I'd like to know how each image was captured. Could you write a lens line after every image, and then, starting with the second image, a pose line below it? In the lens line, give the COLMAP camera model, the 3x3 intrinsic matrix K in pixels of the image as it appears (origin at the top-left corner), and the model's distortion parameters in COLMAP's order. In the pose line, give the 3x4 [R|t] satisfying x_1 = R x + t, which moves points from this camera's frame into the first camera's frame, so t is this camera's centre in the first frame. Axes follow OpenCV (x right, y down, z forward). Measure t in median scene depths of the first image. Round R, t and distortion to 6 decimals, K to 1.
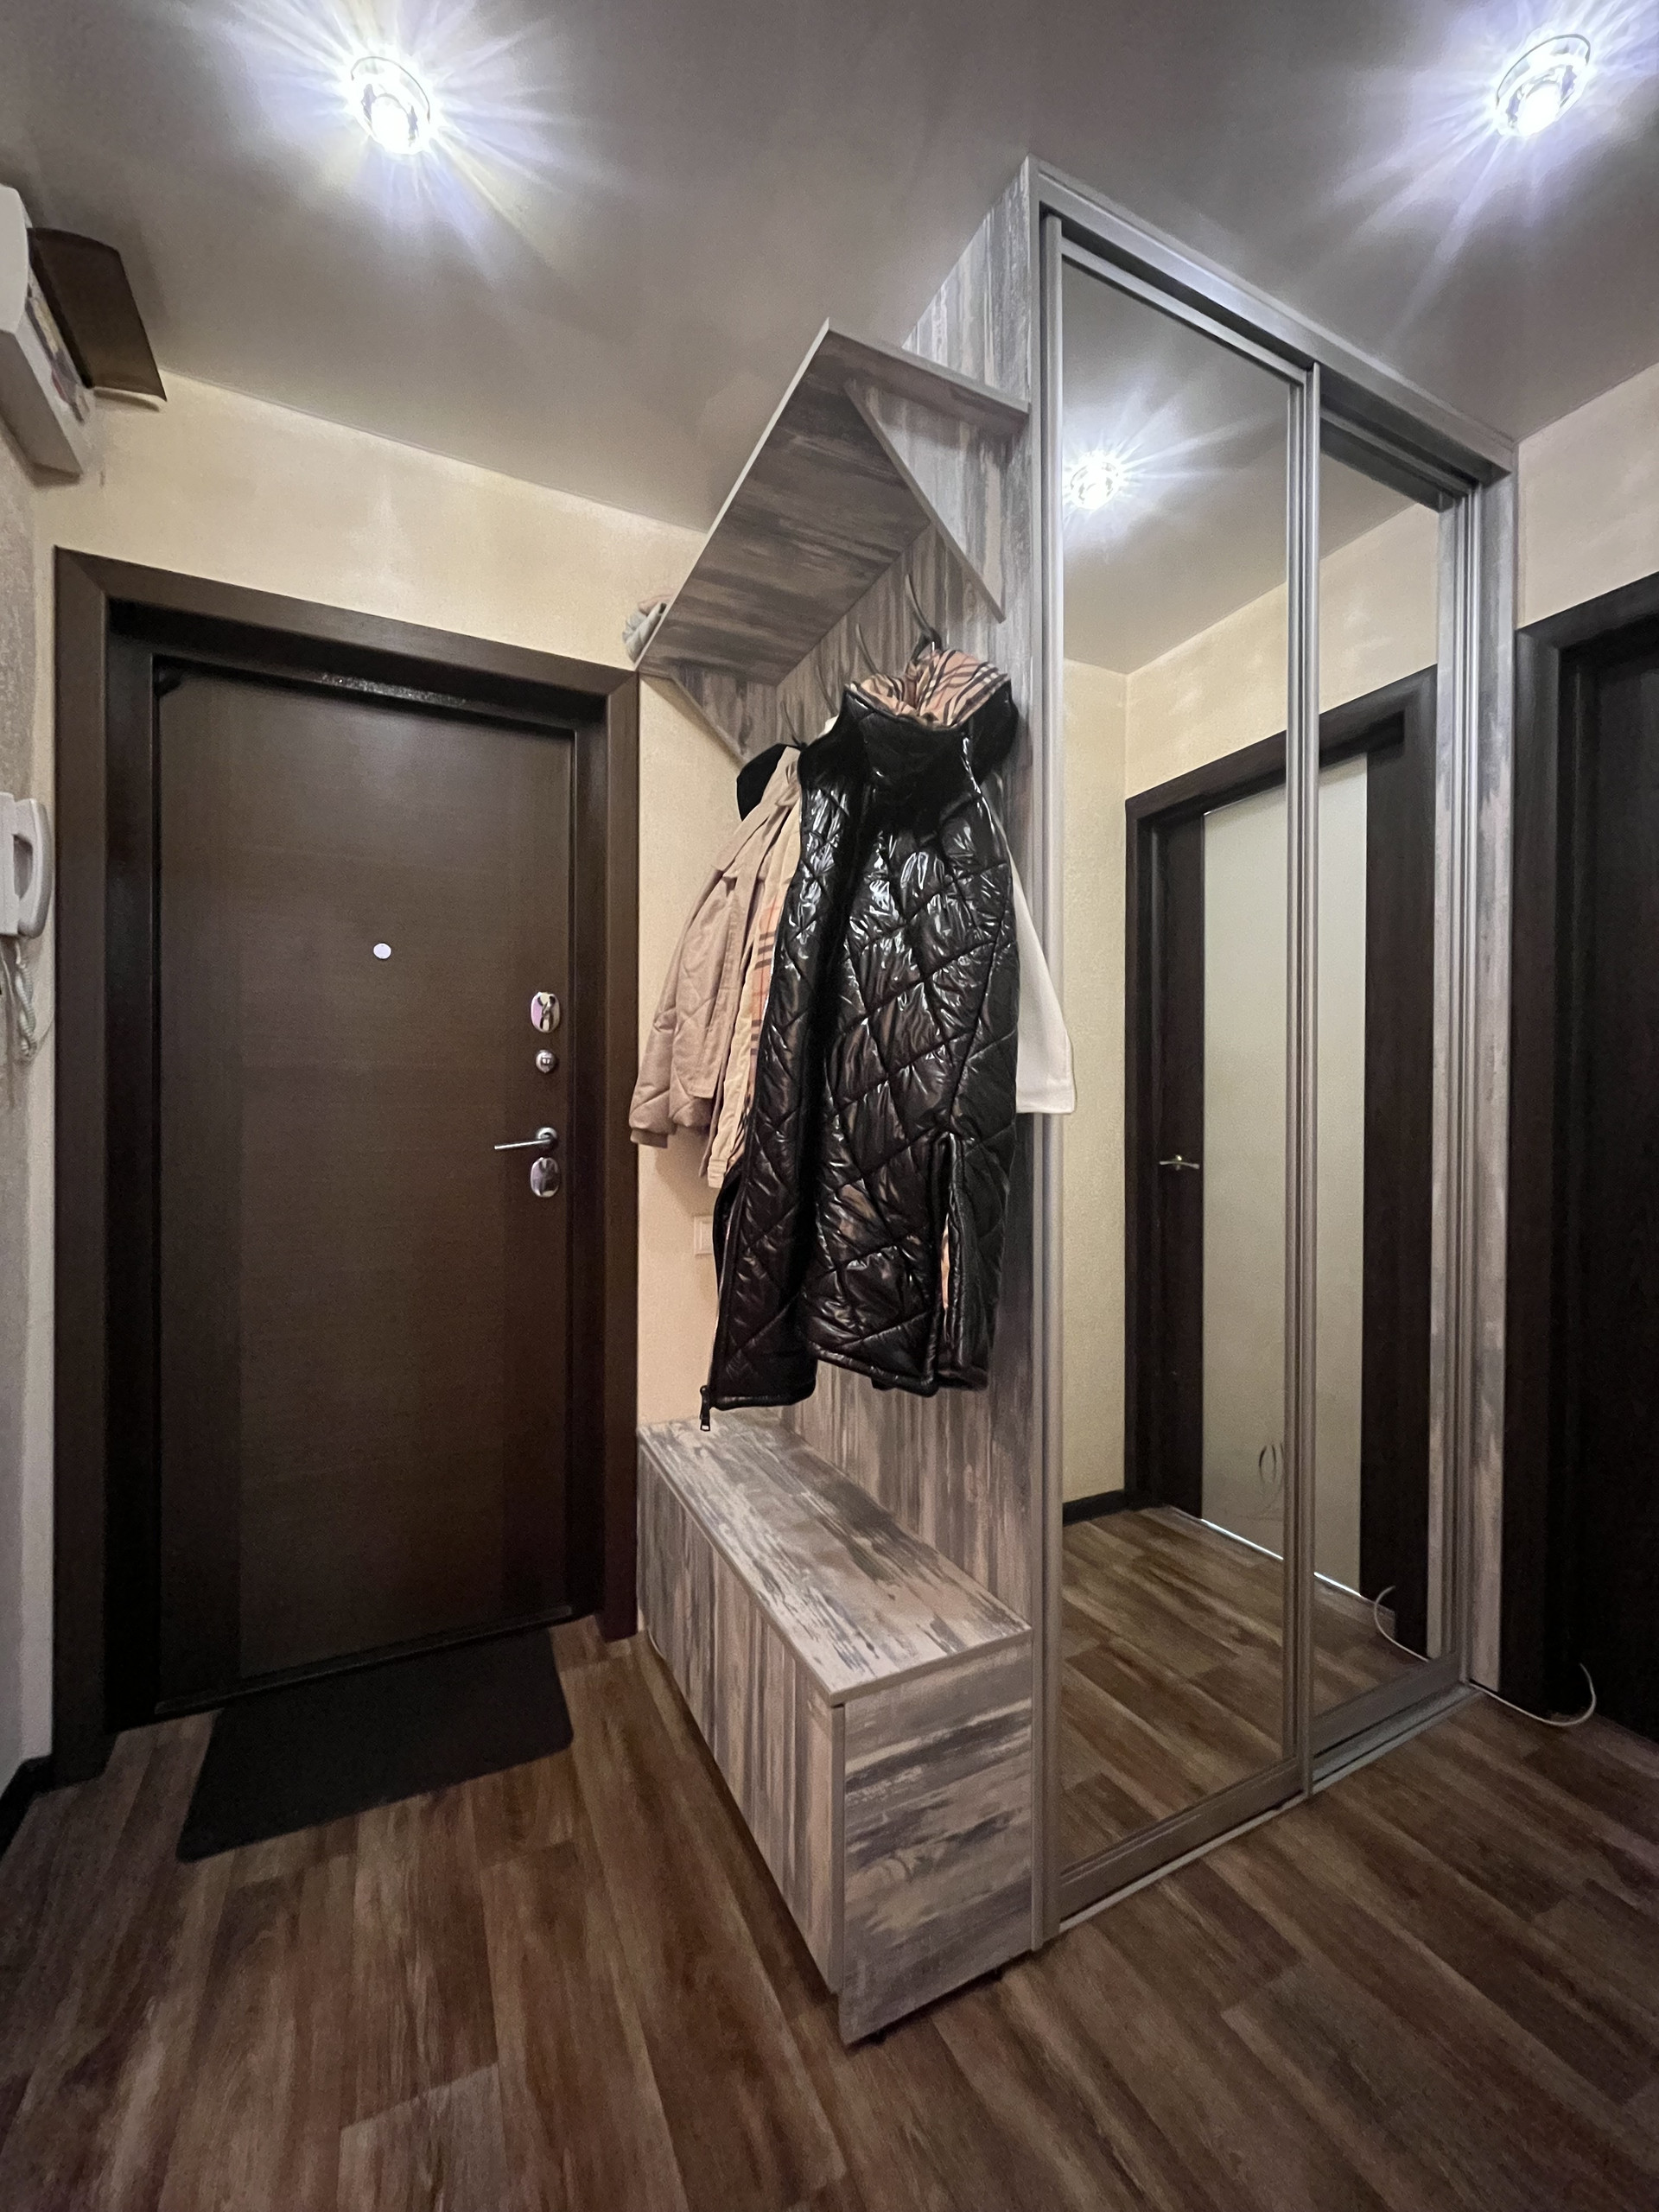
lens RADIAL K [[892.4, 0, 834.5], [0, 892.4, 1111.2], [0, 0, 1]] dist [-0.003105, 0.000015]
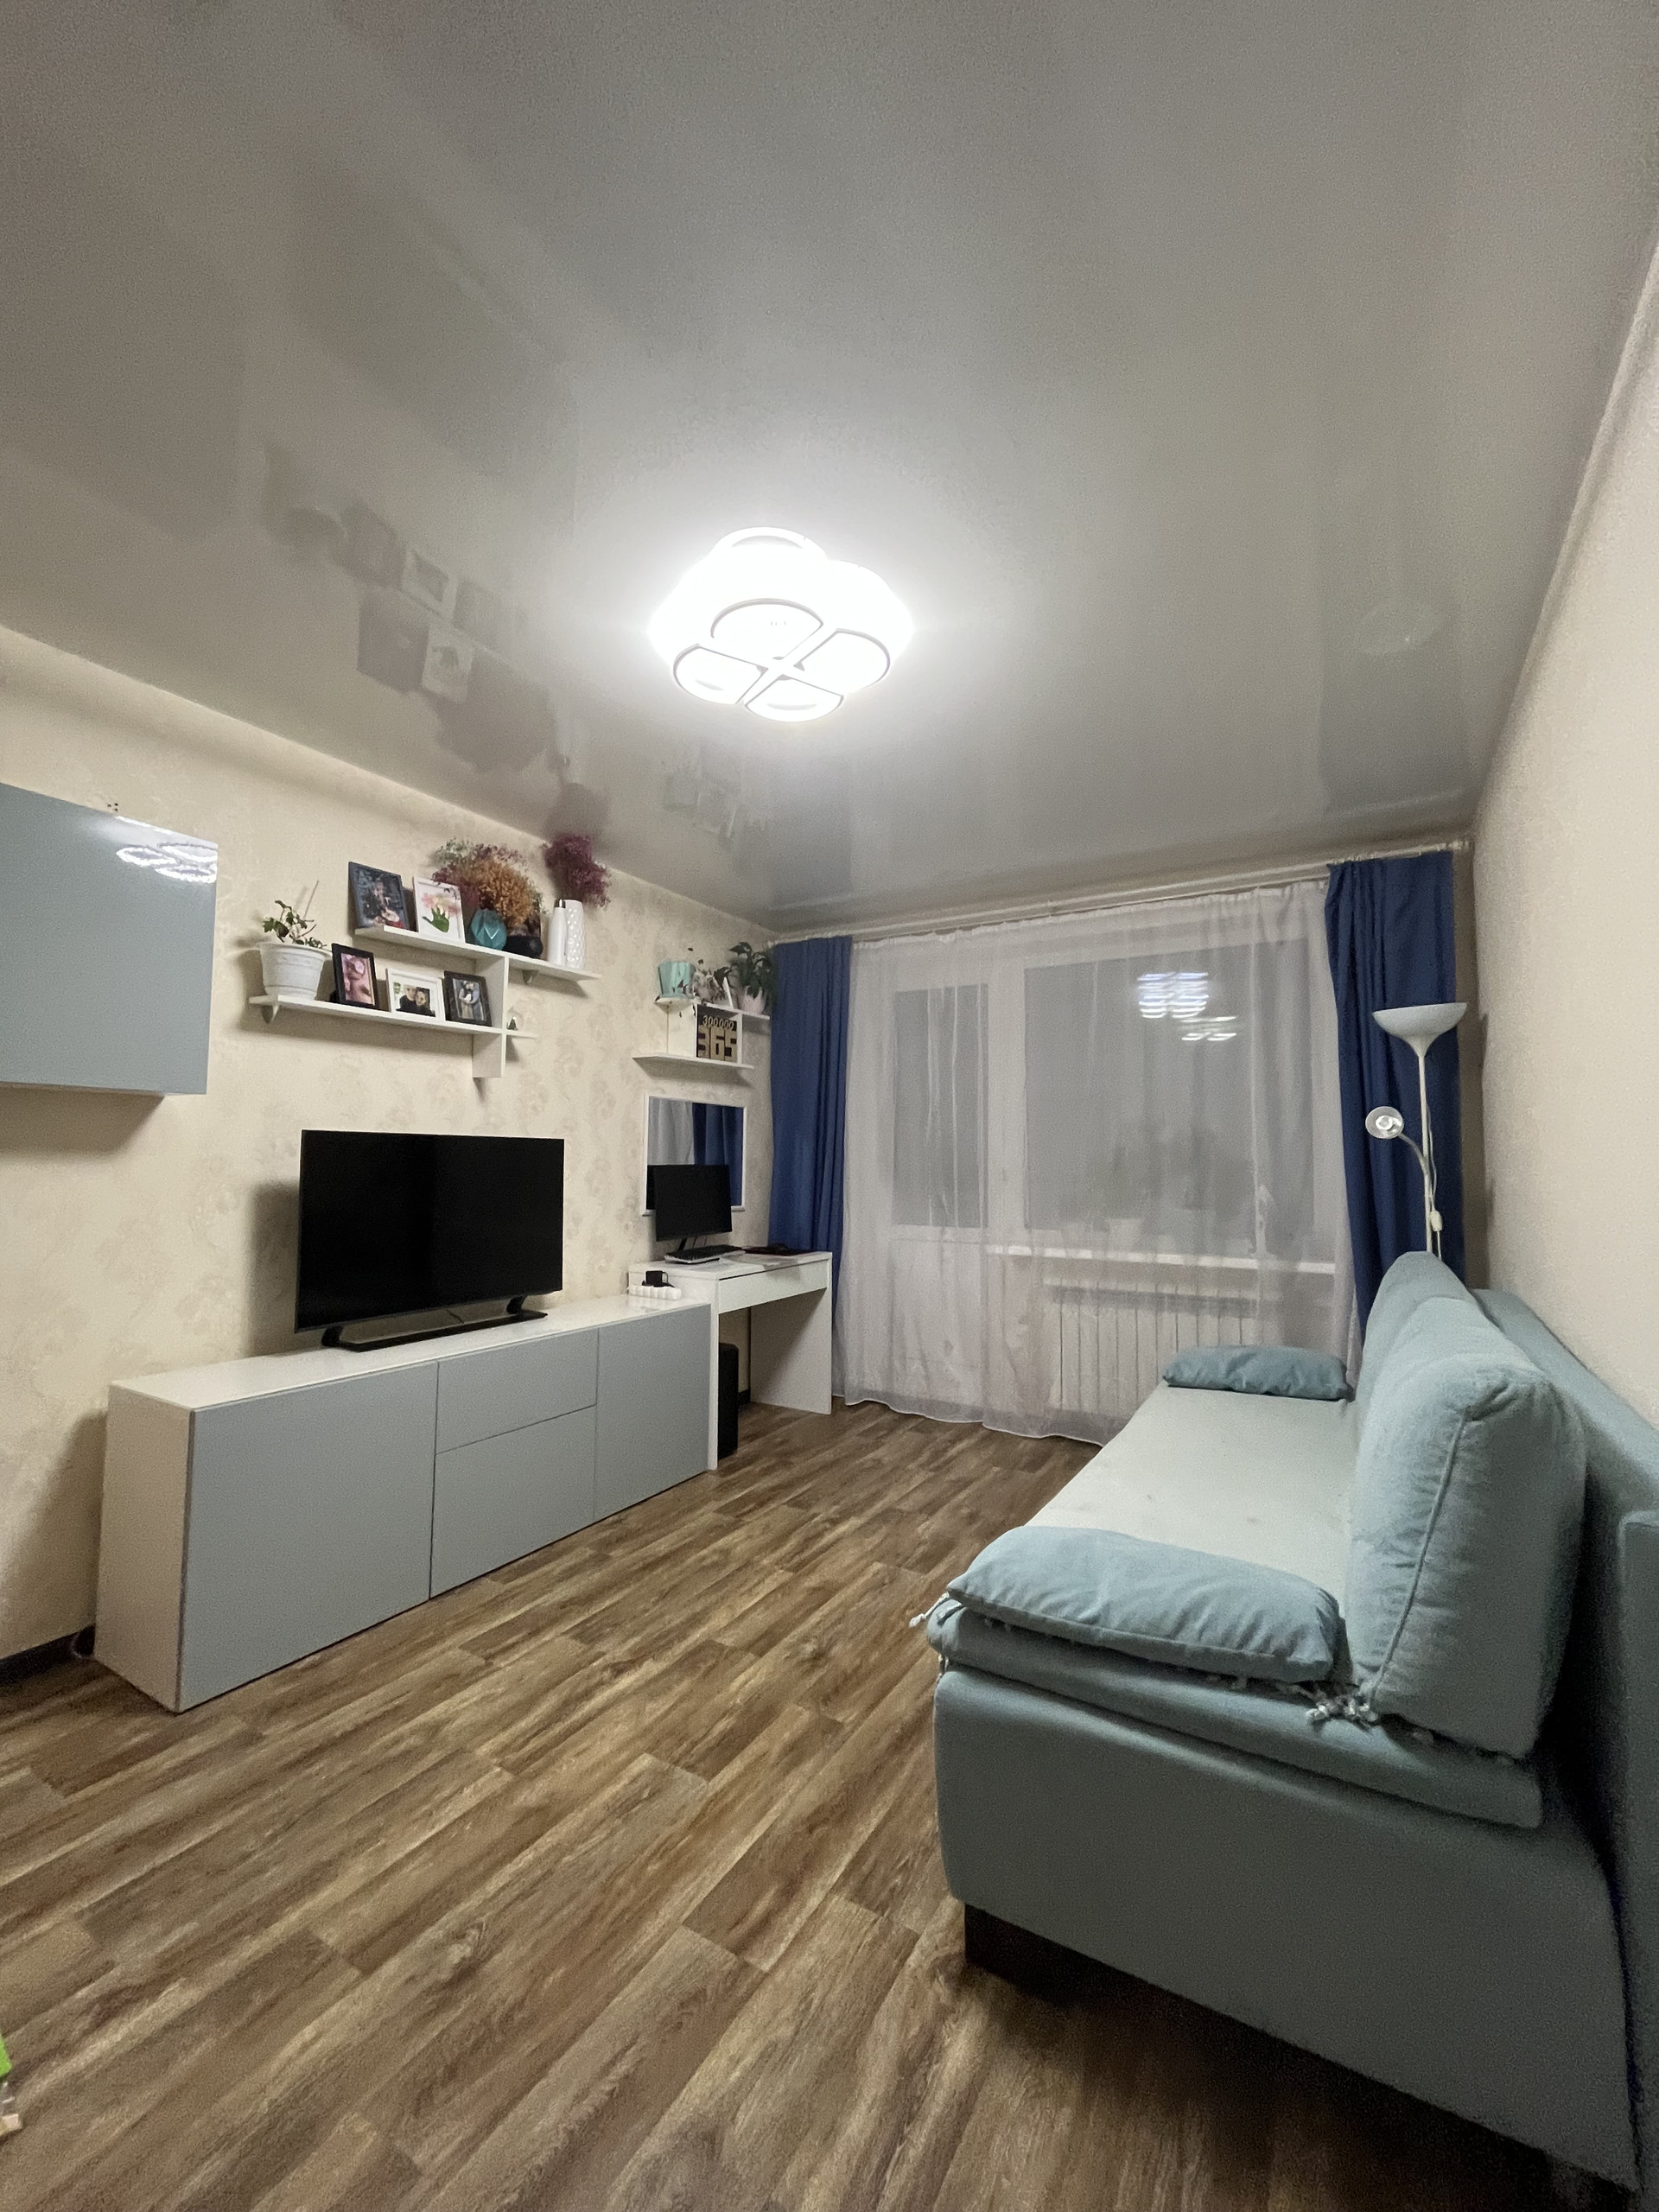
lens RADIAL K [[892.4, 0, 836.3], [0, 892.4, 1107.5], [0, 0, 1]] dist [-0.003105, 0.000015]
pose [[0.553532, -0.056342, -0.830920, 1.126158], [-0.014875, 0.996881, -0.077504, -0.026987], [0.832695, 0.055261, 0.550968, 0.226787]]
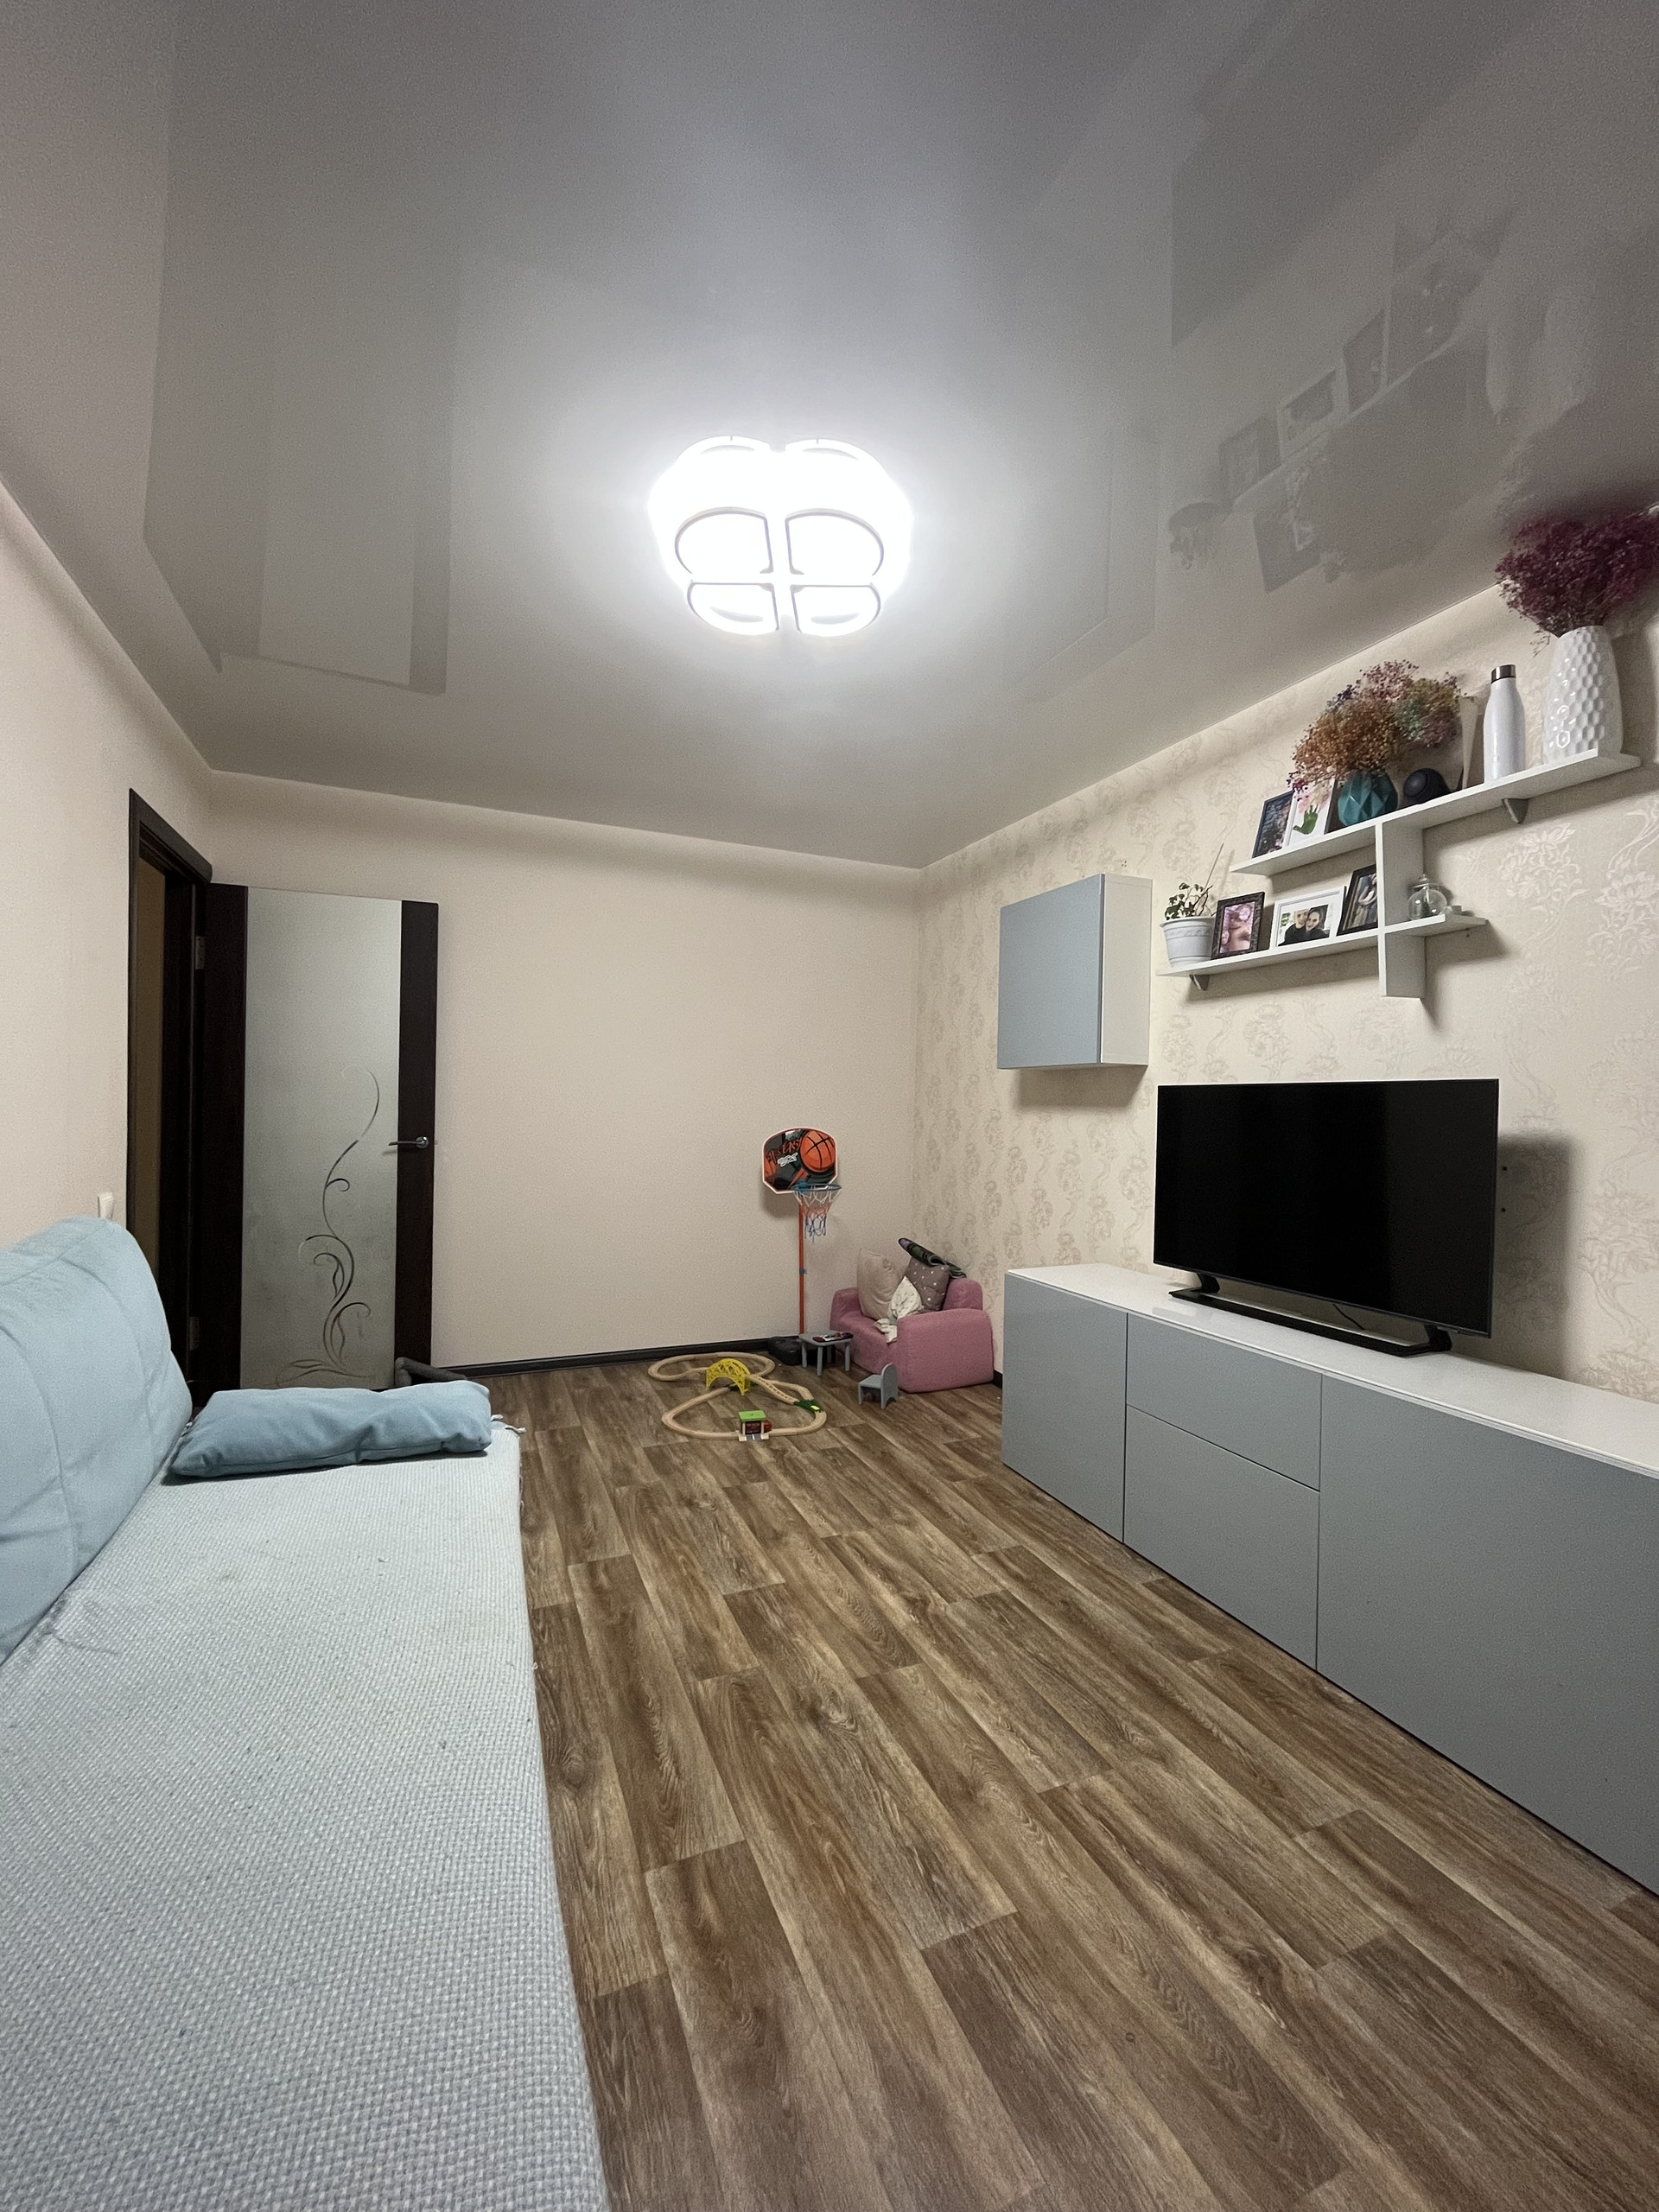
lens RADIAL K [[892.4, 0, 836.8], [0, 892.4, 1107.4], [0, 0, 1]] dist [-0.003105, 0.000015]
pose [[-0.998585, -0.029001, 0.044585, -0.675689], [-0.028289, 0.999463, 0.016518, -0.078732], [-0.045040, 0.015233, -0.998869, 2.906853]]
